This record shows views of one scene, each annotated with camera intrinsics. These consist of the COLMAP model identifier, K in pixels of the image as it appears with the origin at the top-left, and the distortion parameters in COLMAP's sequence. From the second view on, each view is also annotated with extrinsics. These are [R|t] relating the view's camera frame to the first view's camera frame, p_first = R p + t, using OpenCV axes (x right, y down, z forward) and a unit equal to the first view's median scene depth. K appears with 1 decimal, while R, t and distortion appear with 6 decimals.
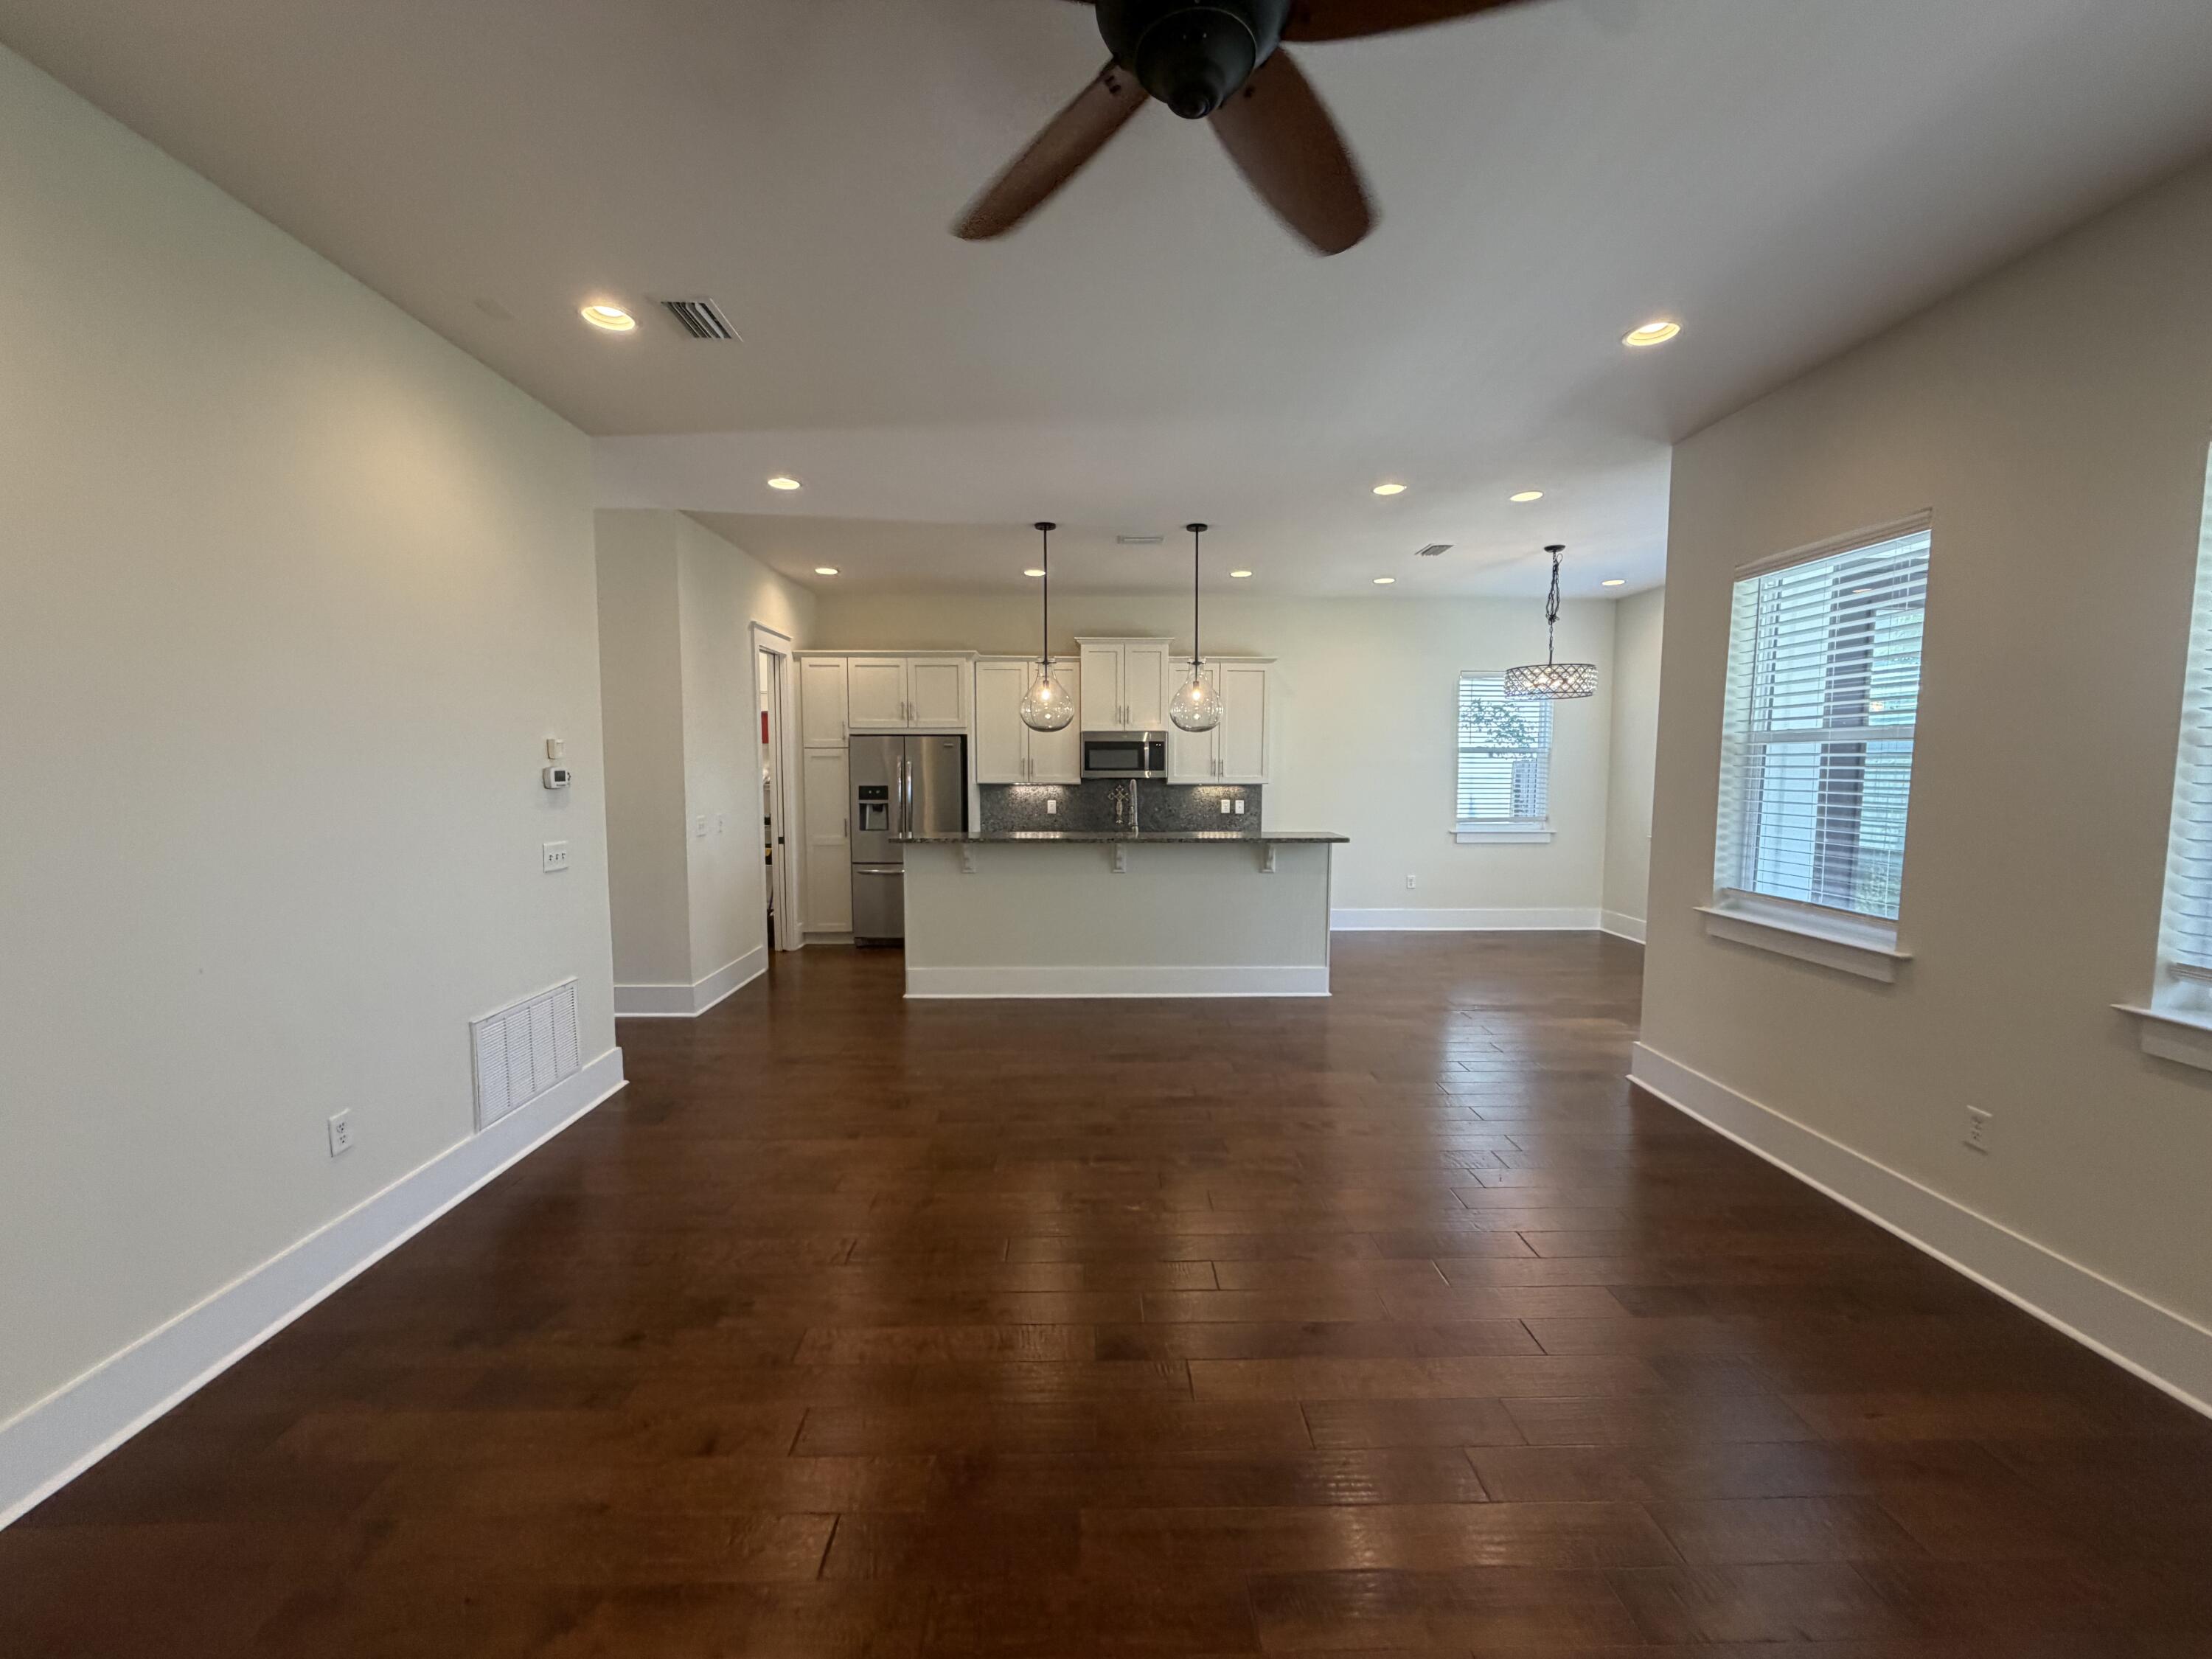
lens RADIAL K [[880.8, 0, 1102.8], [0, 880.8, 833.5], [0, 0, 1]] dist [0.000006, -0.000123]
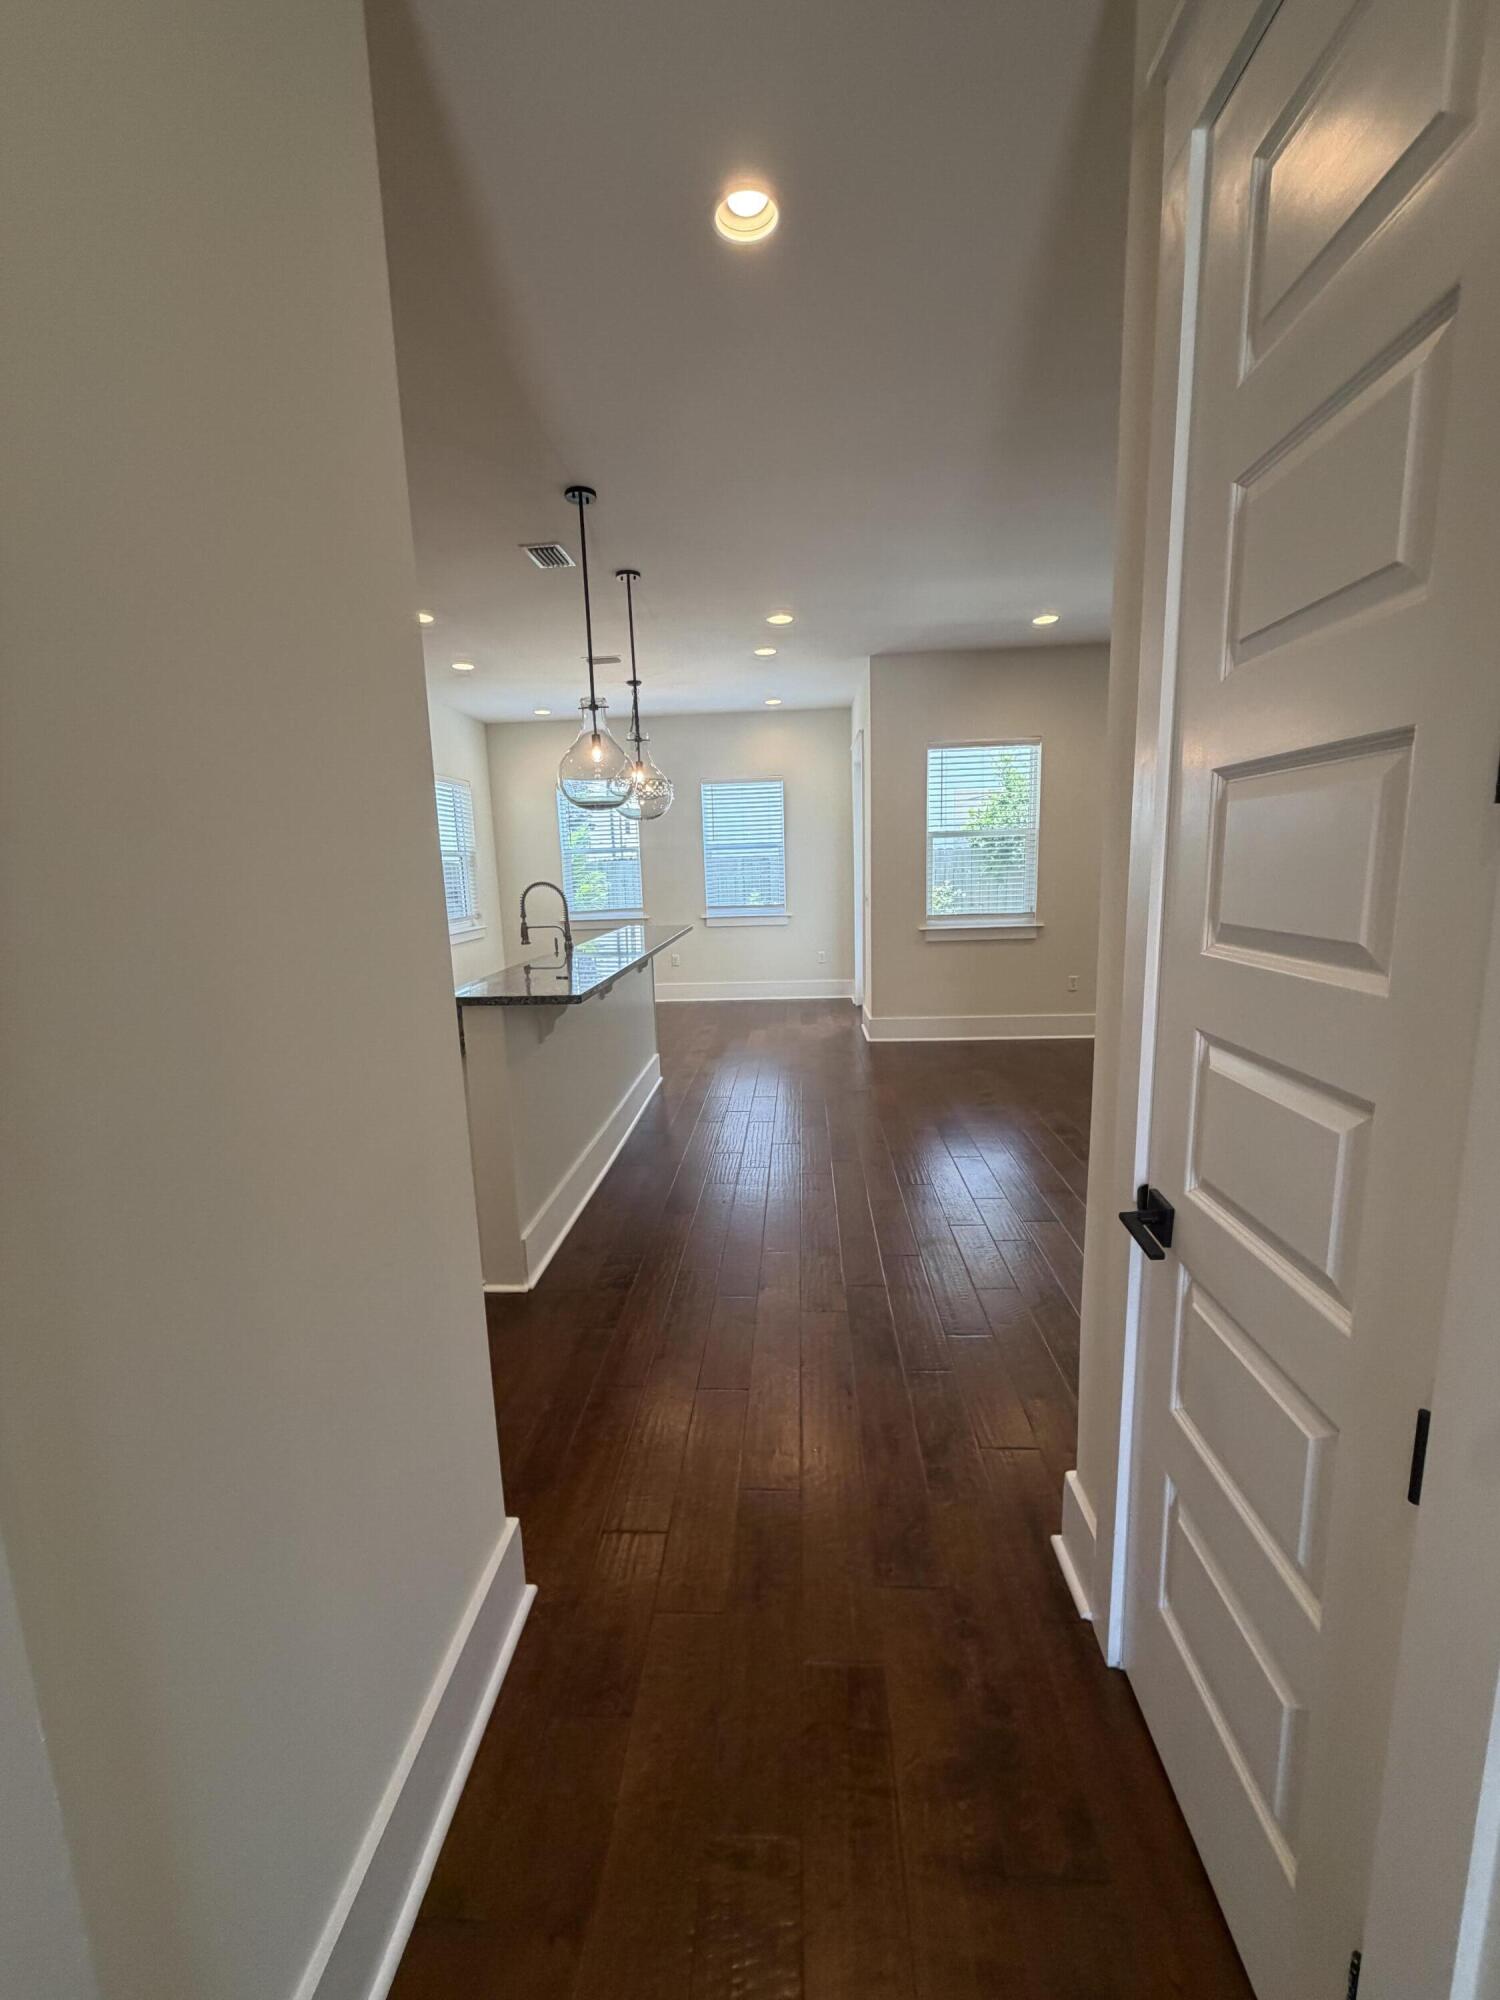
lens RADIAL K [[796.4, 0, 748.9], [0, 796.4, 992.6], [0, 0, 1]] dist [0.000006, -0.000123]
pose [[0.084871, -0.166581, 0.982368, -0.638221], [0.113866, 0.981088, 0.156526, -0.053925], [-0.989864, 0.098573, 0.102234, 0.763434]]
